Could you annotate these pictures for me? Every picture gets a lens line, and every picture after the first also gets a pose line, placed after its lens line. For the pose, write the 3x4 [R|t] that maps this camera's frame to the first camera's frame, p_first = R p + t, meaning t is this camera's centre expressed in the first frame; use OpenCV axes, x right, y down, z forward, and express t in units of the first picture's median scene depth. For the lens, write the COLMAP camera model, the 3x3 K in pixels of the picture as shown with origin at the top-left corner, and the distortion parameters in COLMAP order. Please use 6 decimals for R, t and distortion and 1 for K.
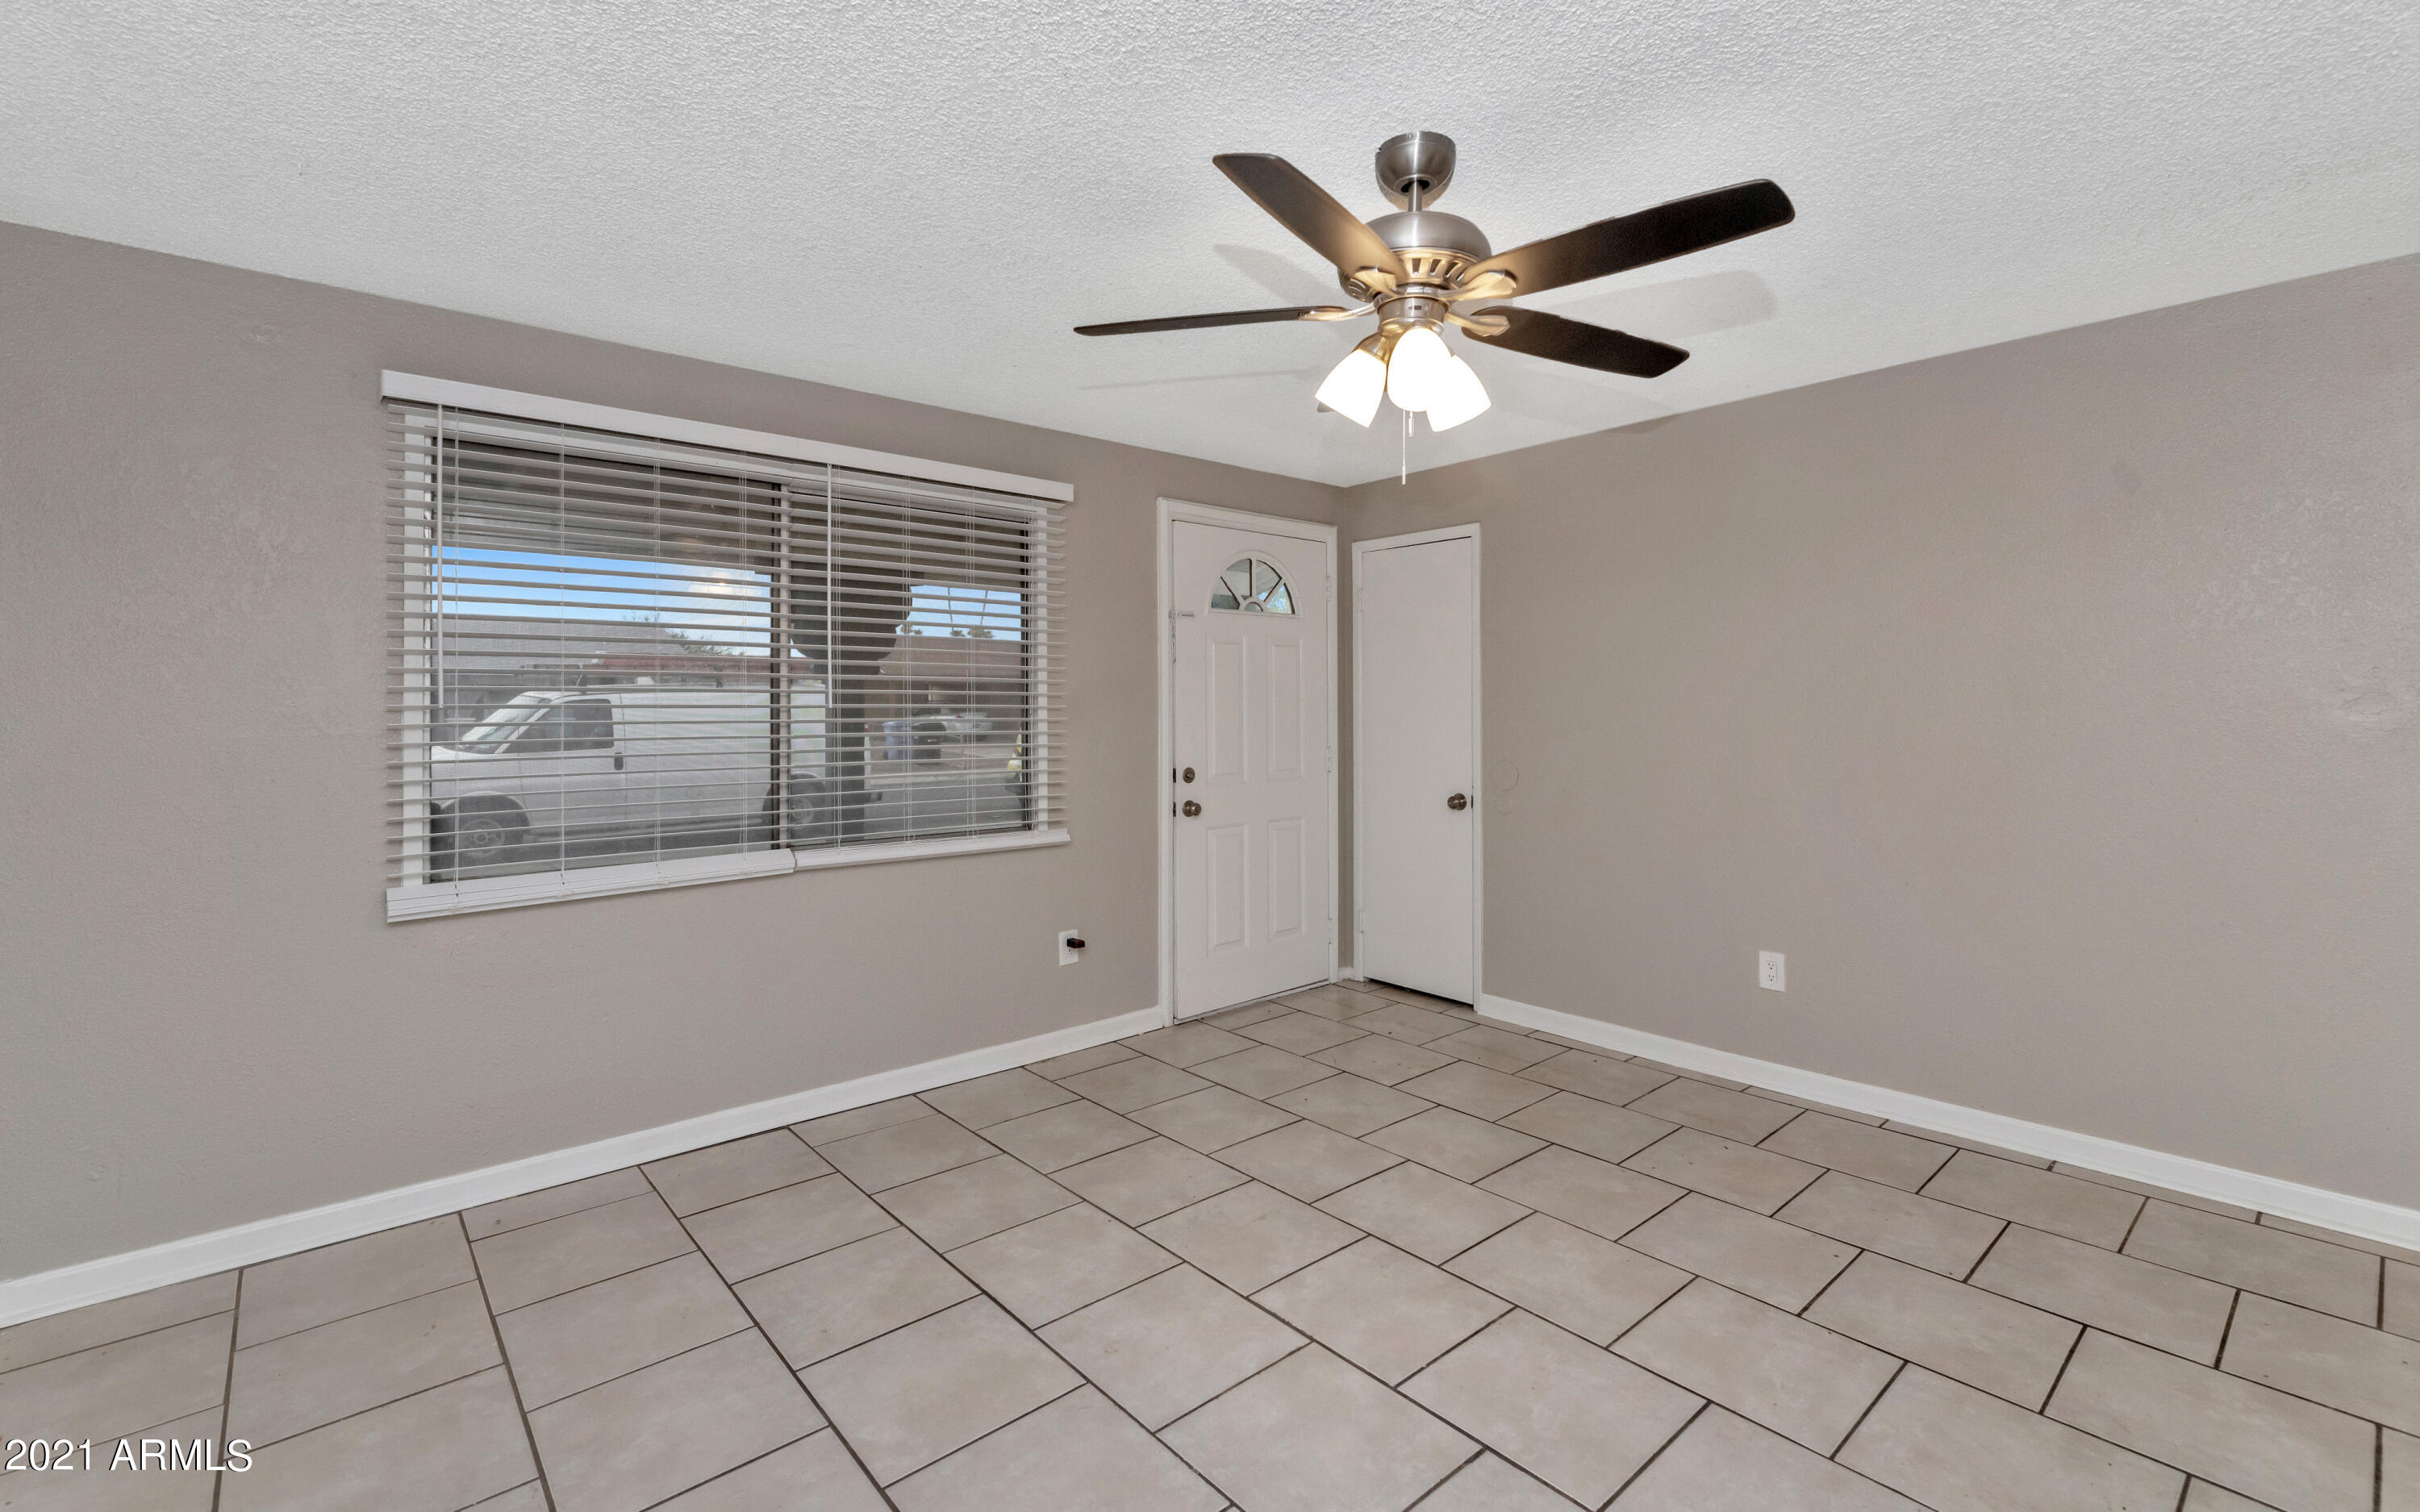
lens RADIAL K [[1043.3, 0, 1223.6], [0, 1043.3, 706.8], [0, 0, 1]] dist [-0.007663, 0.000056]
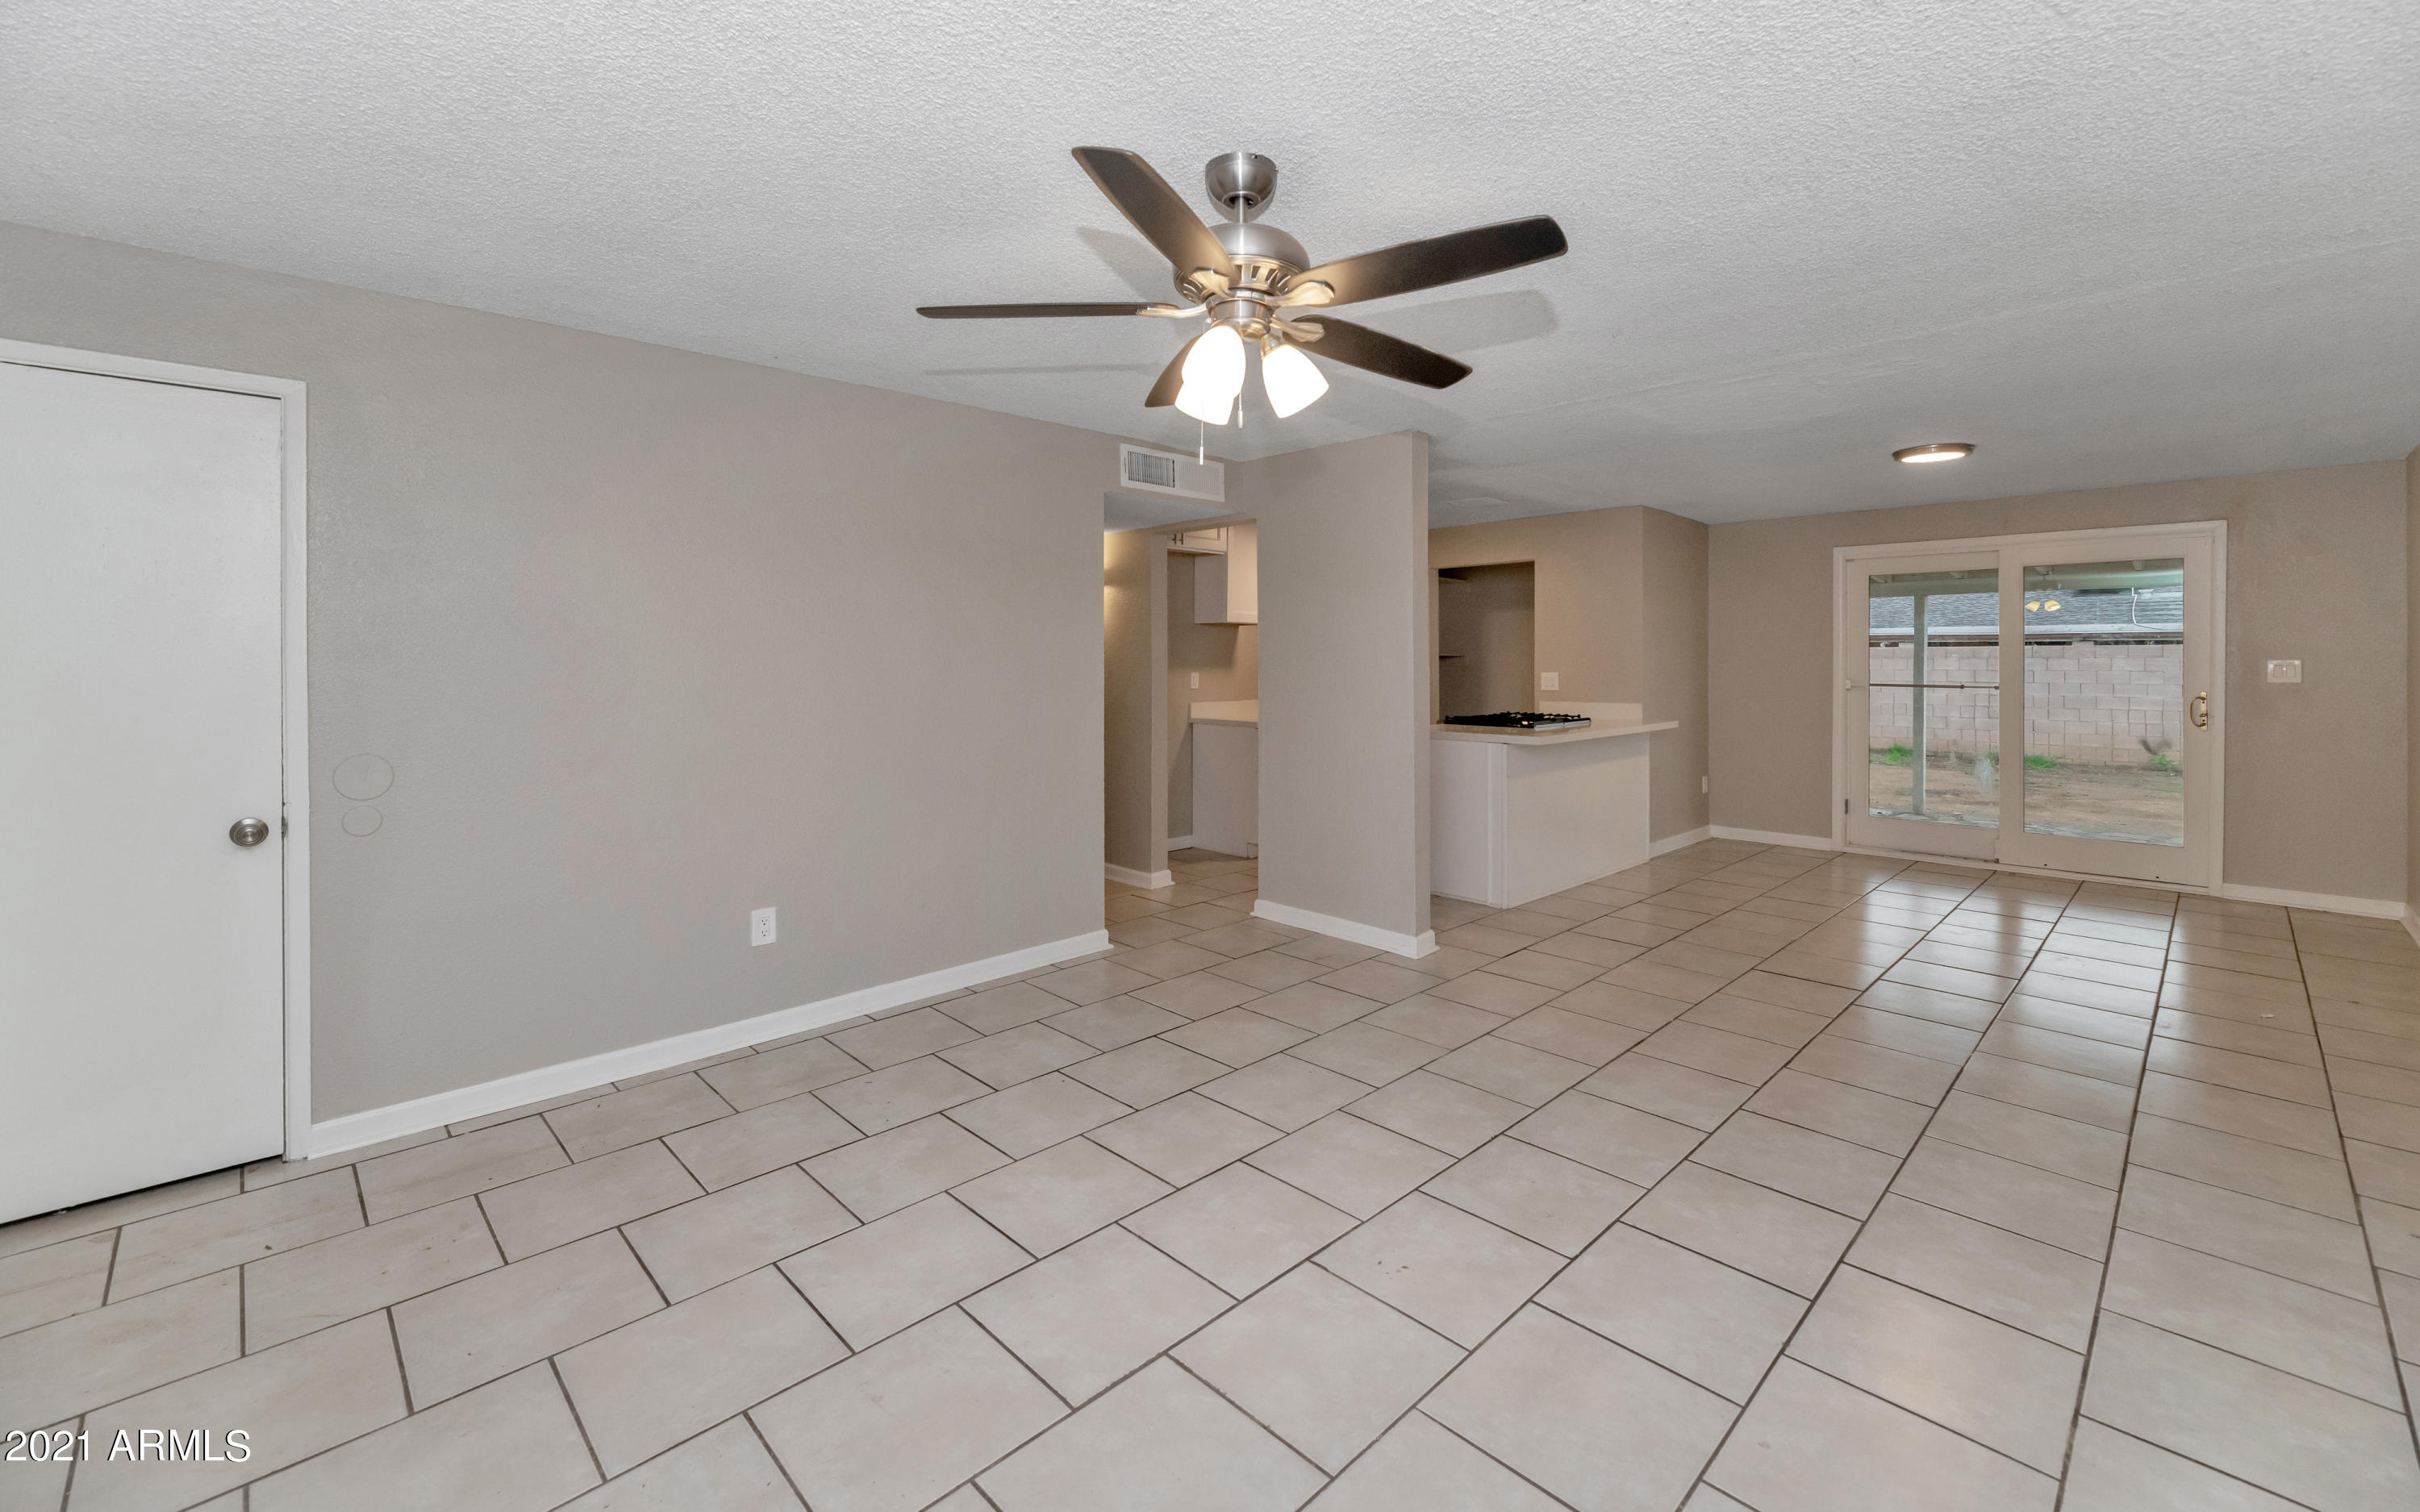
lens RADIAL K [[992.1, 0, 1234.5], [0, 992.1, 659.8], [0, 0, 1]] dist [-0.003304, -0.000007]
pose [[-0.065982, 0.004606, 0.997810, -0.439761], [0.002590, 0.999987, -0.004445, -0.004522], [-0.997817, 0.002291, -0.065993, 0.541340]]
